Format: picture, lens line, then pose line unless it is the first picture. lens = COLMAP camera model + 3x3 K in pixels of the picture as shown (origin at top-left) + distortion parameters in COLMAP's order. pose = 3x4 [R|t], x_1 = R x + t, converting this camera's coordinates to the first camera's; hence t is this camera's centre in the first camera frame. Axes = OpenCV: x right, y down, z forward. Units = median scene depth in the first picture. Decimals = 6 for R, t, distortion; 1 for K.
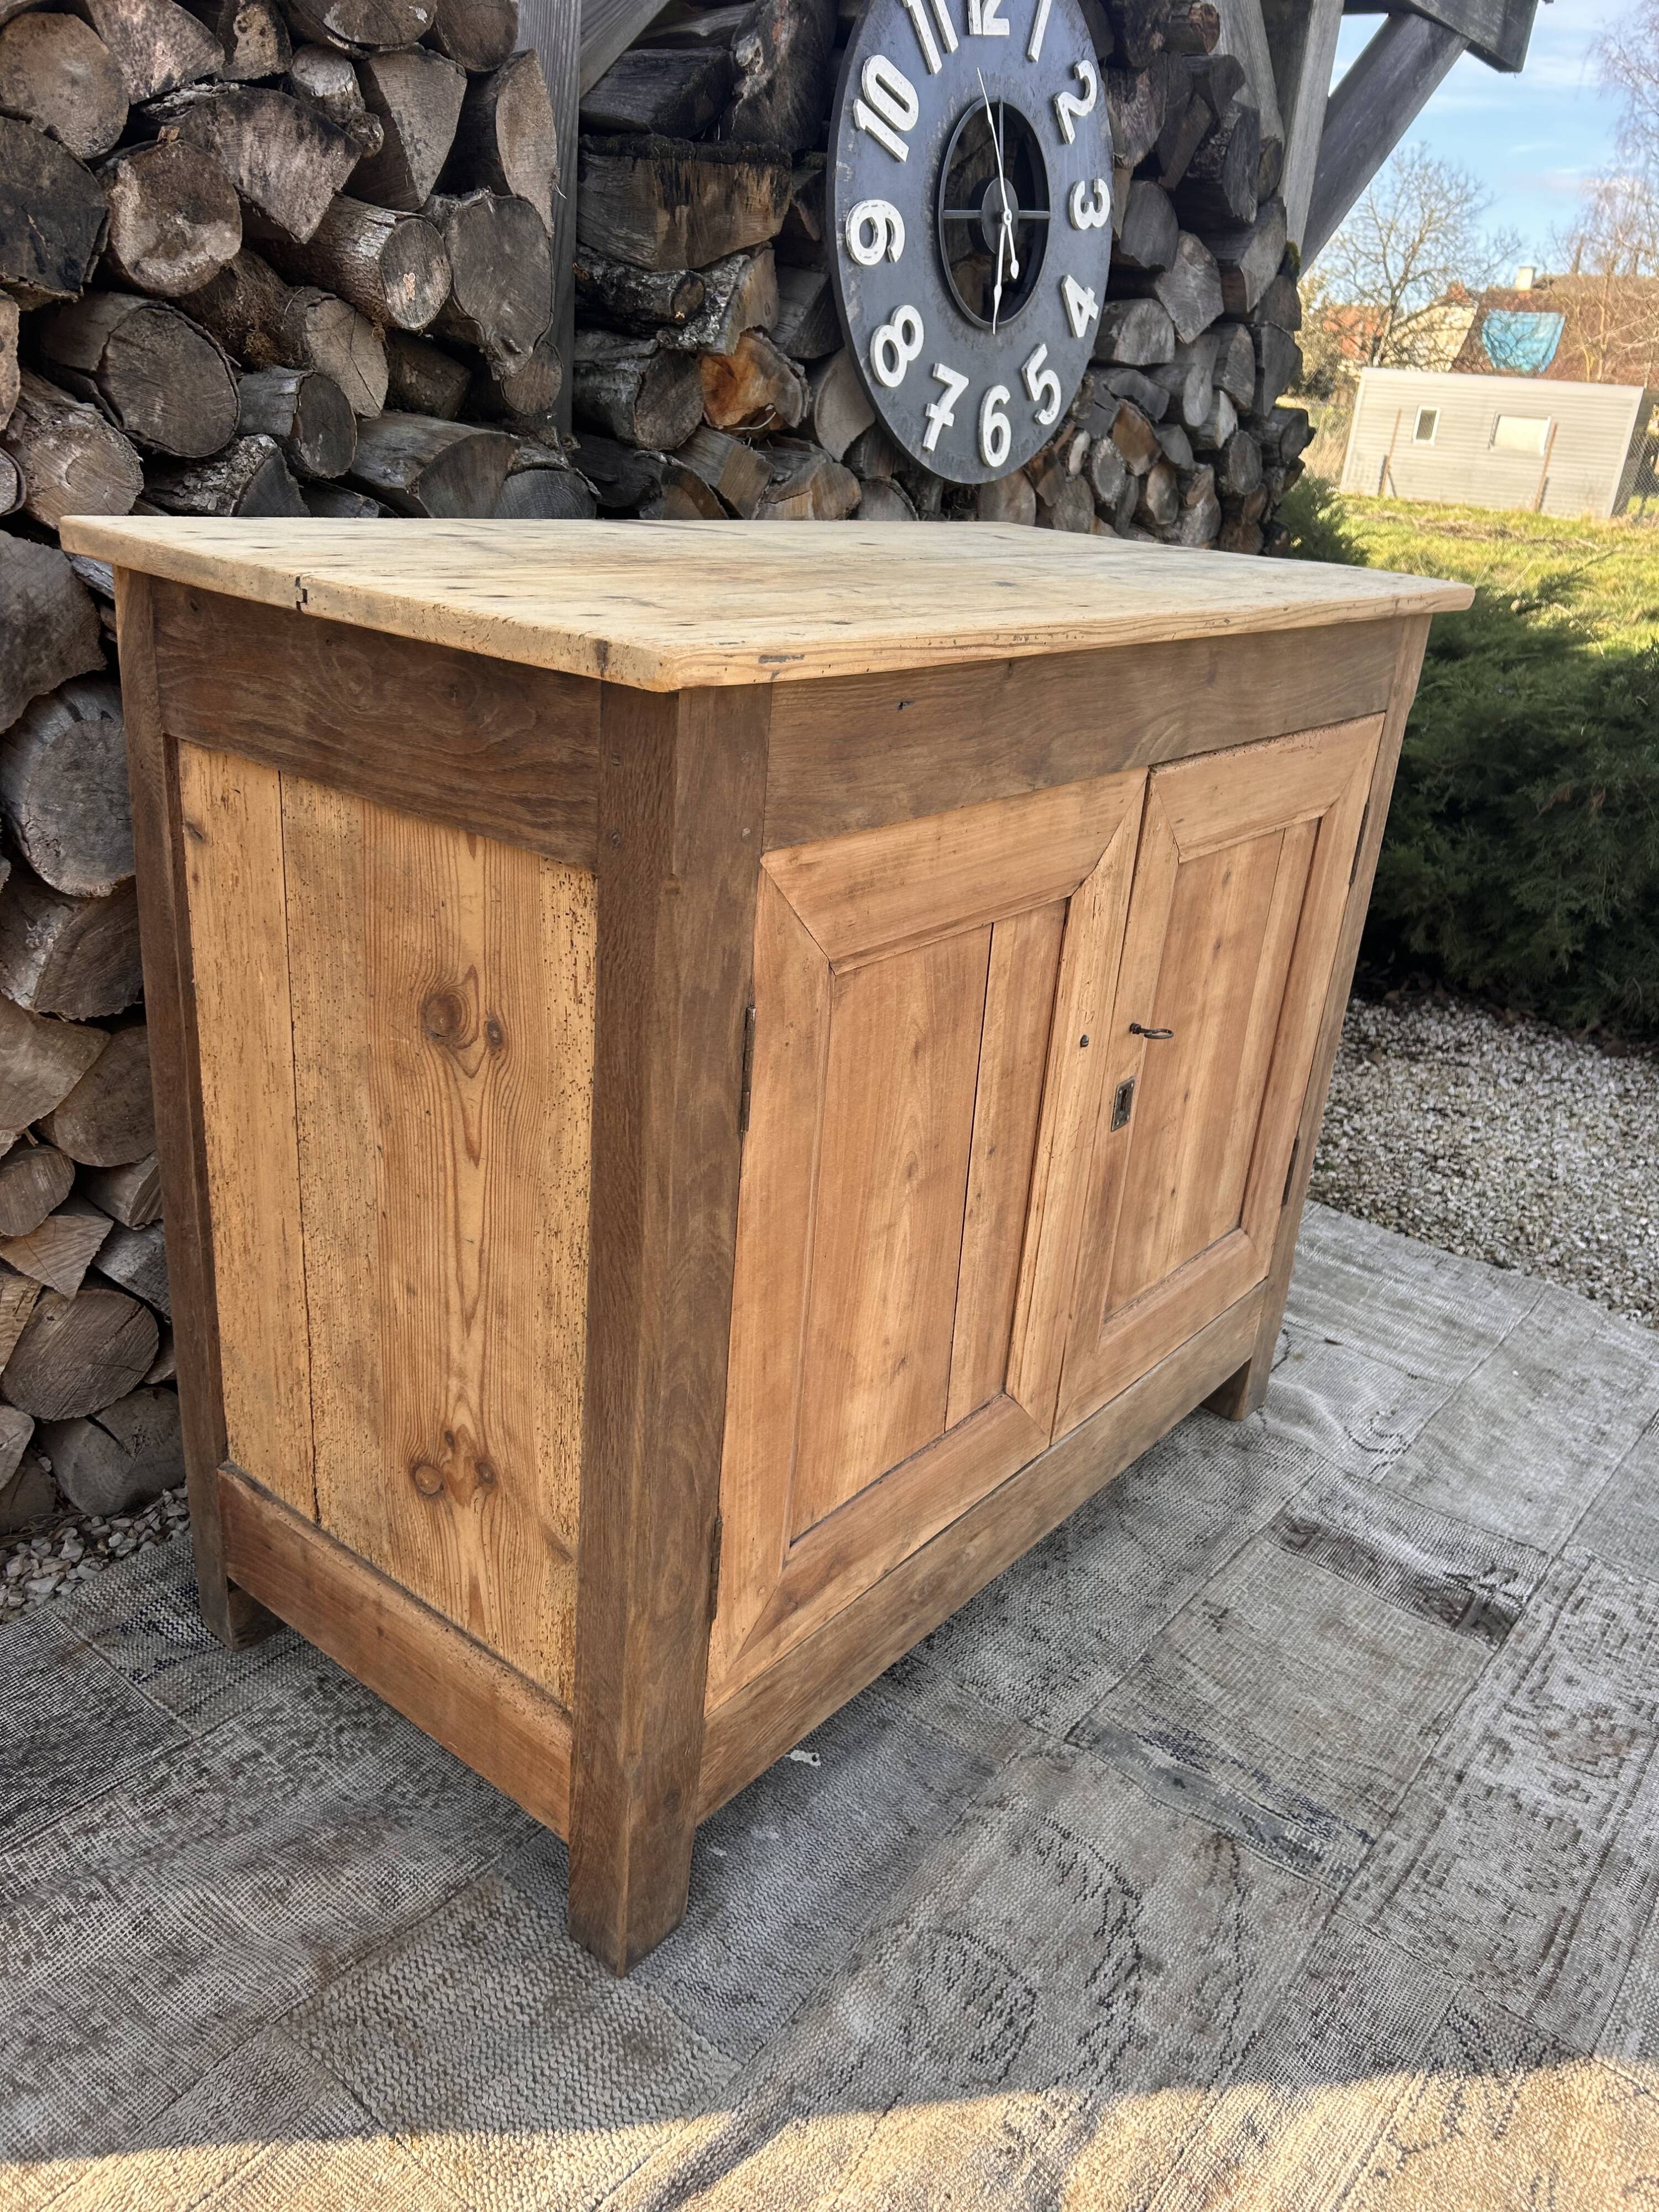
lens RADIAL K [[1672.3, 0, 831.3], [0, 1672.3, 1104.5], [0, 0, 1]] dist [0.046611, -0.050709]
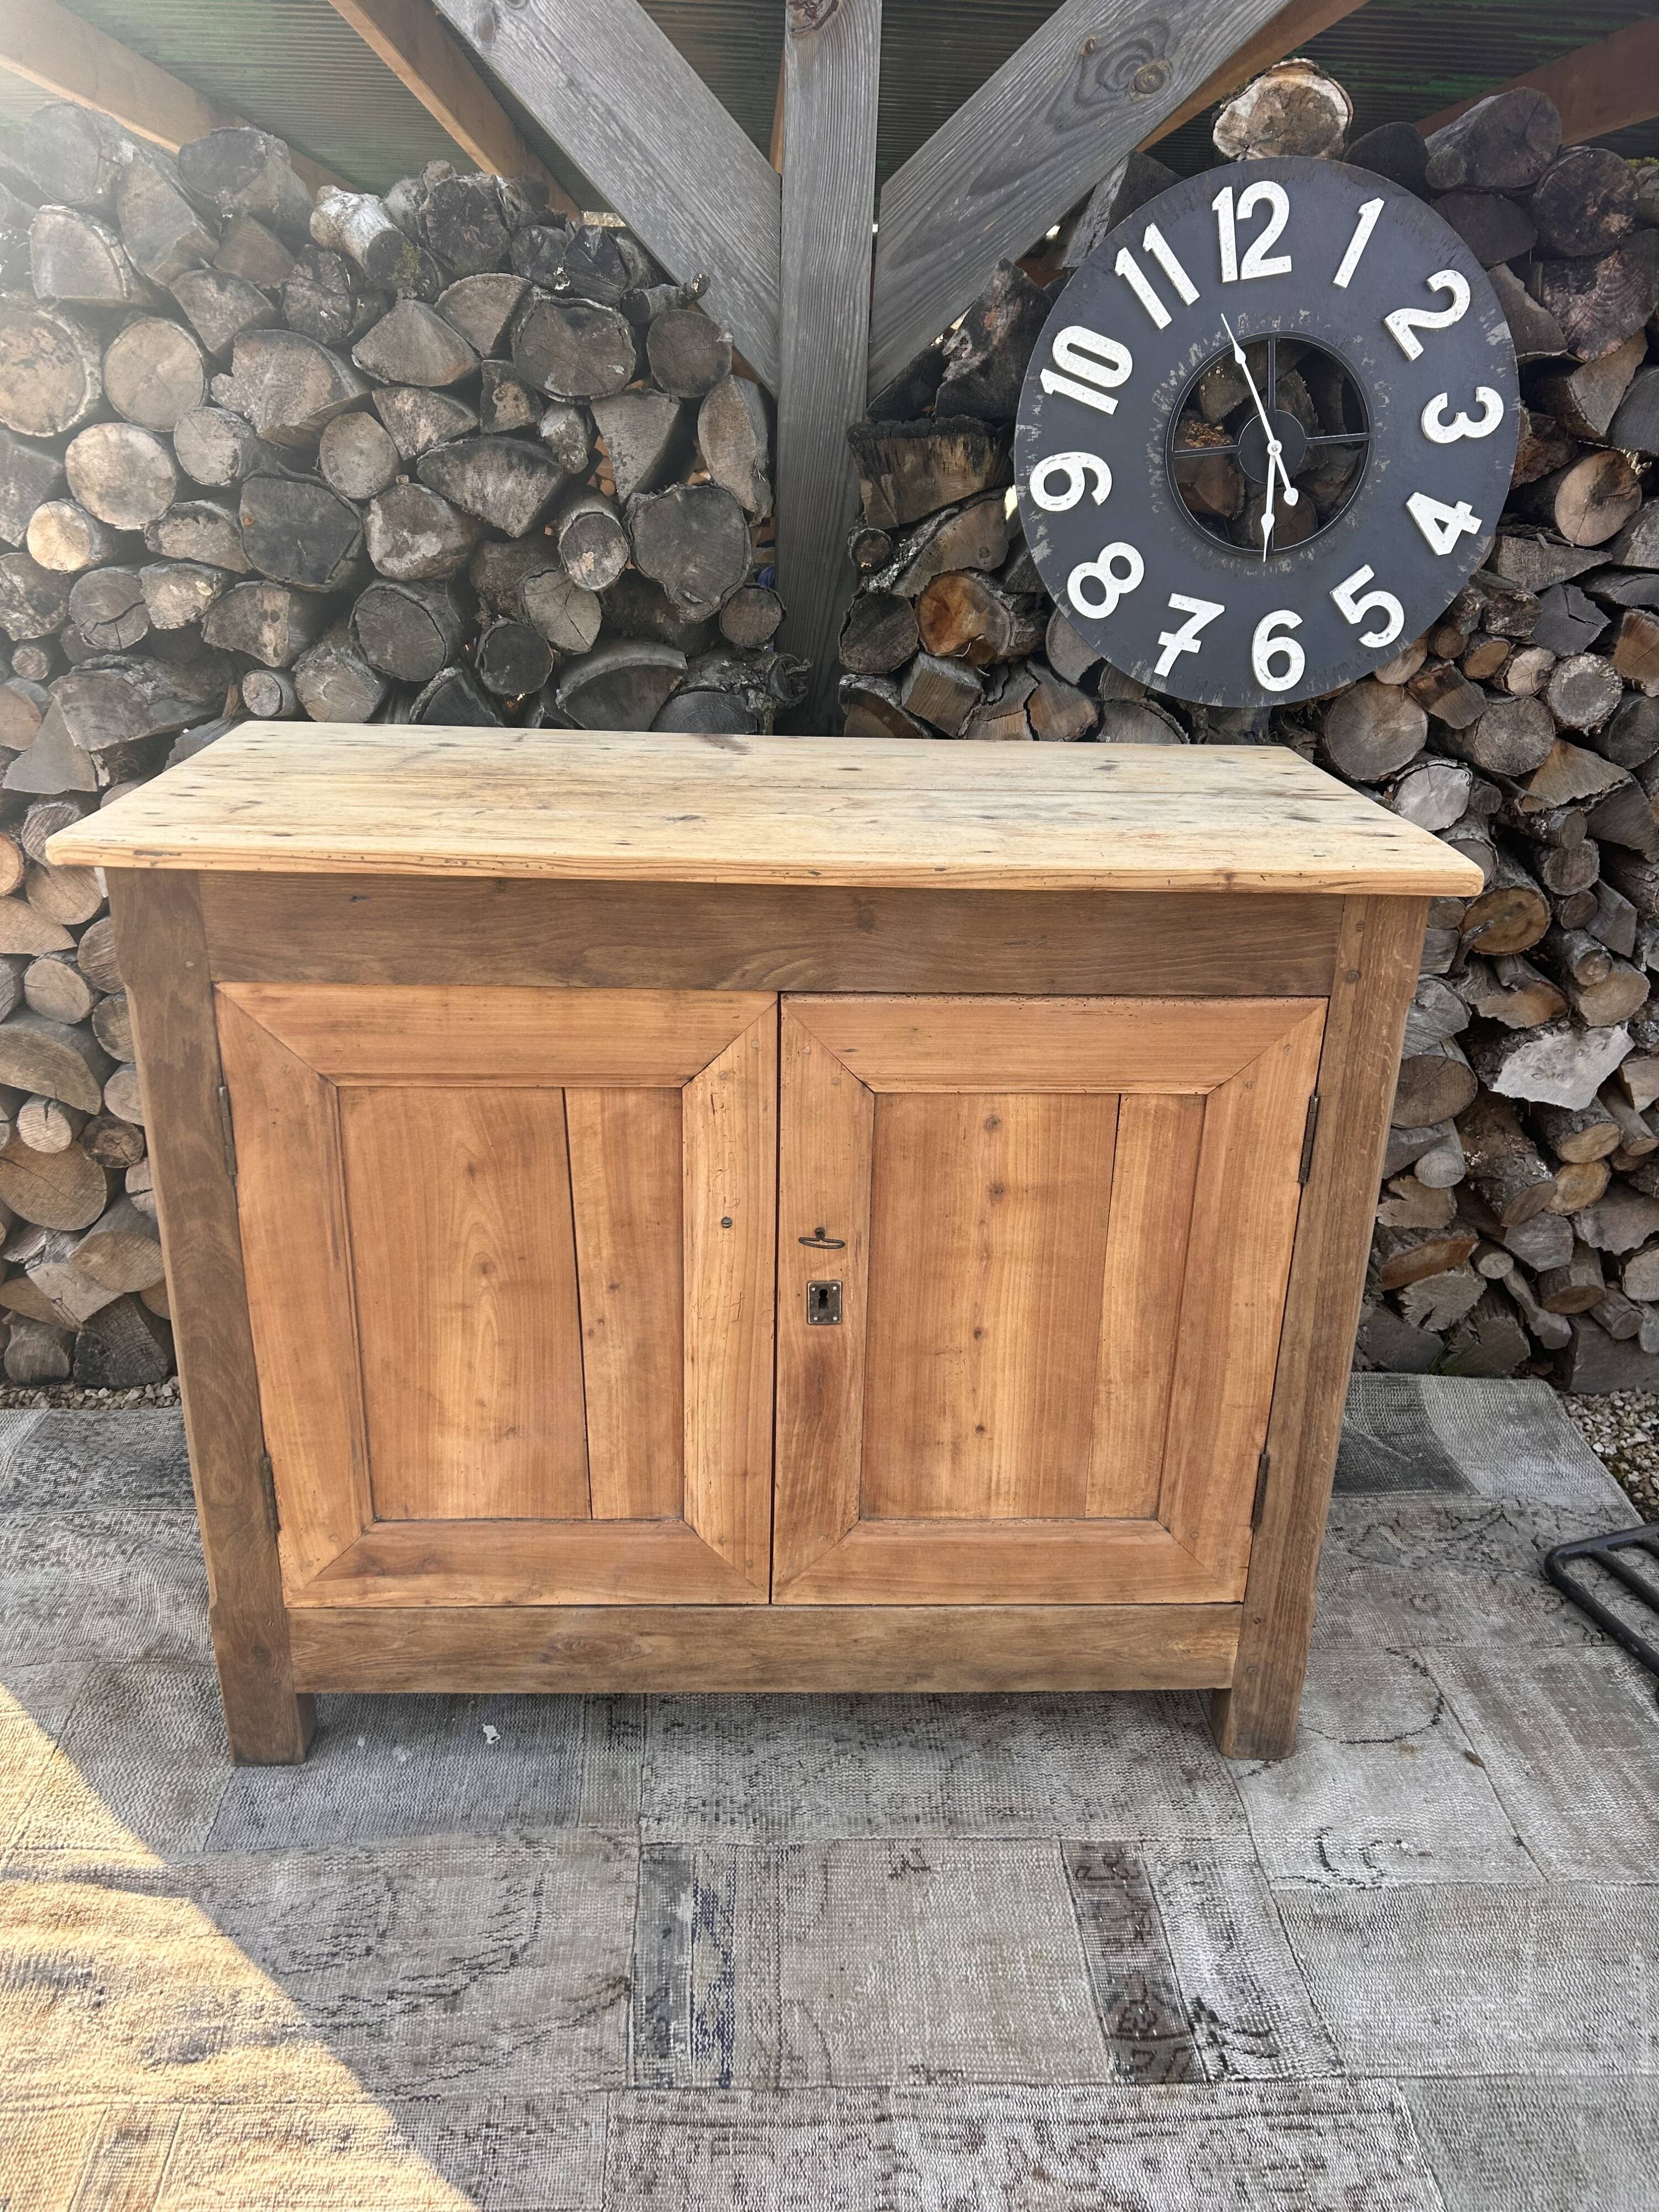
lens RADIAL K [[1672.3, 0, 826.4], [0, 1672.3, 1102.4], [0, 0, 1]] dist [0.046611, -0.050709]
pose [[0.652282, 0.223715, -0.724210, 0.962296], [-0.270993, 0.961131, 0.052823, -0.188511], [0.707878, 0.161800, 0.687553, 0.272185]]
